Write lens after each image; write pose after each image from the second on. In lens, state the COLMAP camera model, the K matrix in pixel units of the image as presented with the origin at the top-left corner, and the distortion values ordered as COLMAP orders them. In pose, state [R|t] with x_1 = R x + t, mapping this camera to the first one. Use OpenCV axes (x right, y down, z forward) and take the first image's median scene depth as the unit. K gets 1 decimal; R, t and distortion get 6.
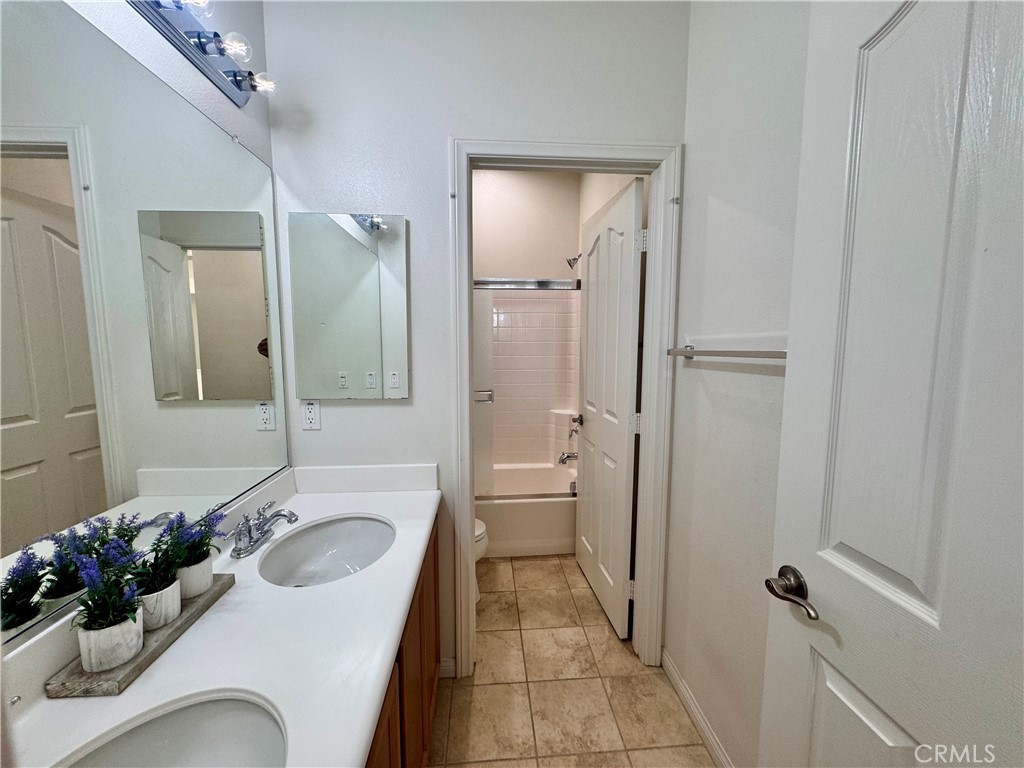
lens RADIAL K [[407.4, 0, 512.9], [0, 407.4, 384.2], [0, 0, 1]] dist [-0.006046, 0.000449]
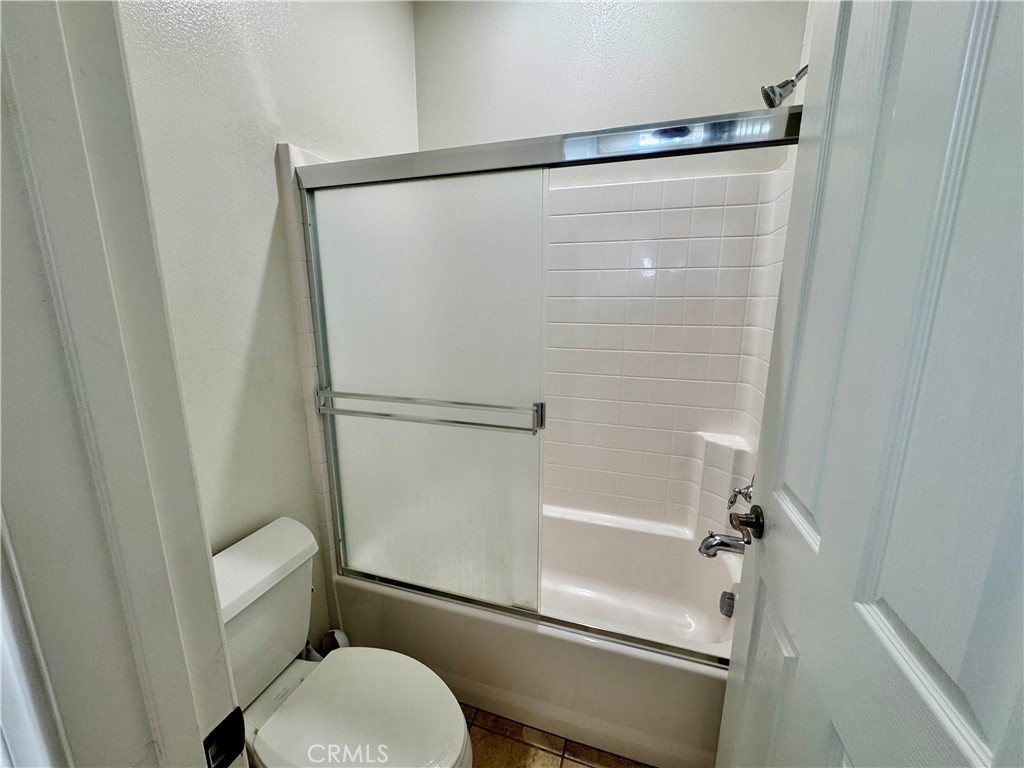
lens RADIAL K [[407.4, 0, 509.7], [0, 407.4, 384.6], [0, 0, 1]] dist [-0.006046, 0.000449]
pose [[0.919294, 0.082365, -0.384857, 0.081607], [-0.047732, 0.993971, 0.098710, -0.045955], [0.390667, -0.072374, 0.917683, 0.520810]]
